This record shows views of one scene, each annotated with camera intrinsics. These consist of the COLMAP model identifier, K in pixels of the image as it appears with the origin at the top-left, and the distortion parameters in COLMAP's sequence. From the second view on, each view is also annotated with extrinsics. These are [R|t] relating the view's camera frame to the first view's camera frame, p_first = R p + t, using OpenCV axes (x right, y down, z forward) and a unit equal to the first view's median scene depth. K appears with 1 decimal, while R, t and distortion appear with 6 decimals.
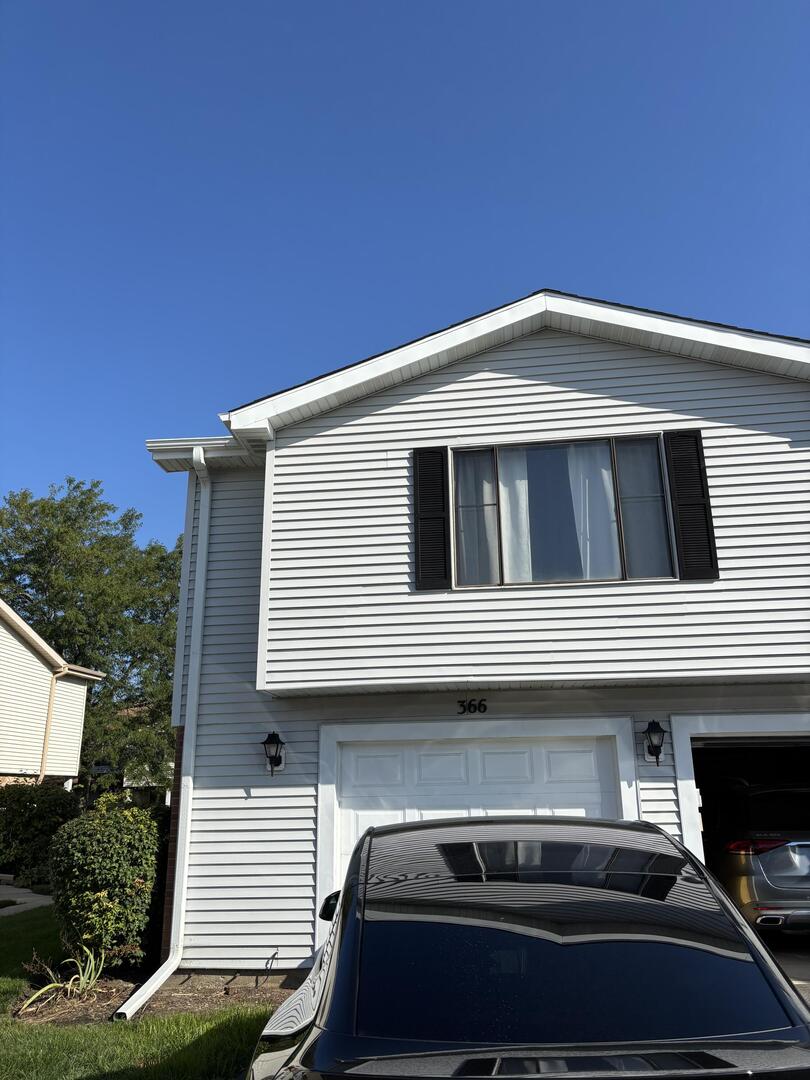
lens RADIAL K [[831.8, 0, 412.0], [0, 831.8, 551.3], [0, 0, 1]] dist [0.060453, -0.038188]
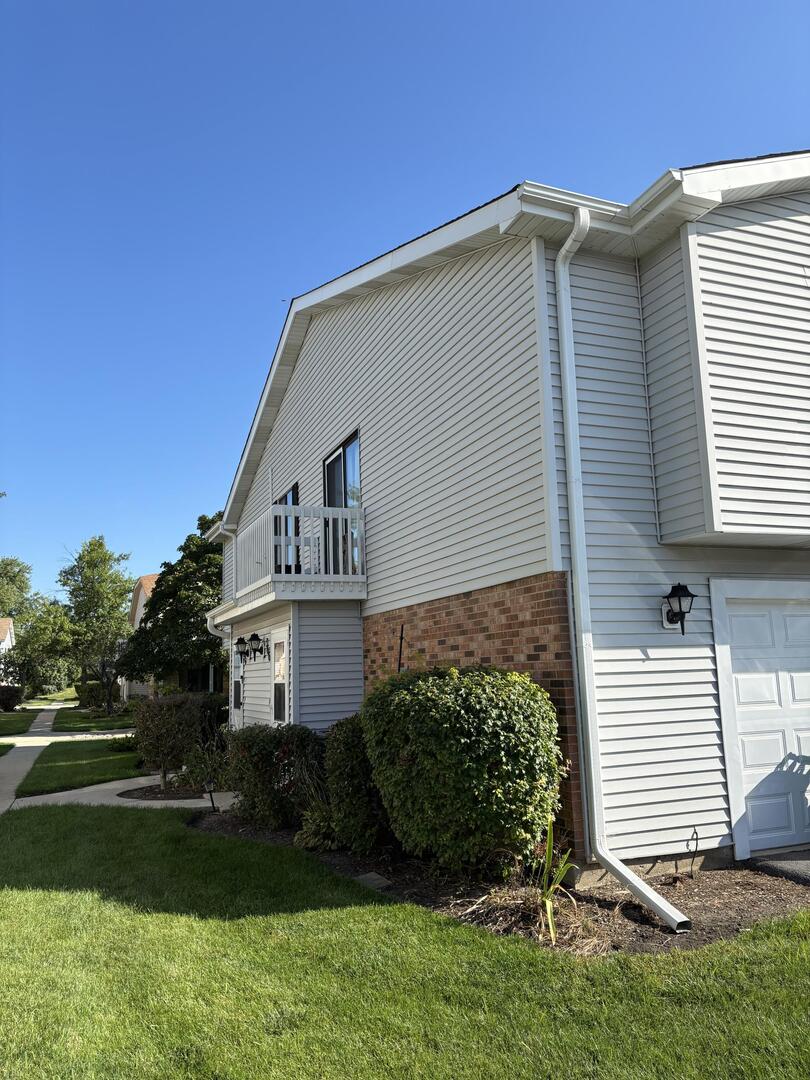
lens RADIAL K [[831.8, 0, 409.1], [0, 831.8, 541.5], [0, 0, 1]] dist [0.060453, -0.038188]
pose [[0.874925, 0.061950, 0.480280, -0.808617], [-0.123126, 0.987649, 0.096903, 0.128129], [-0.468344, -0.143918, 0.871746, 0.408543]]
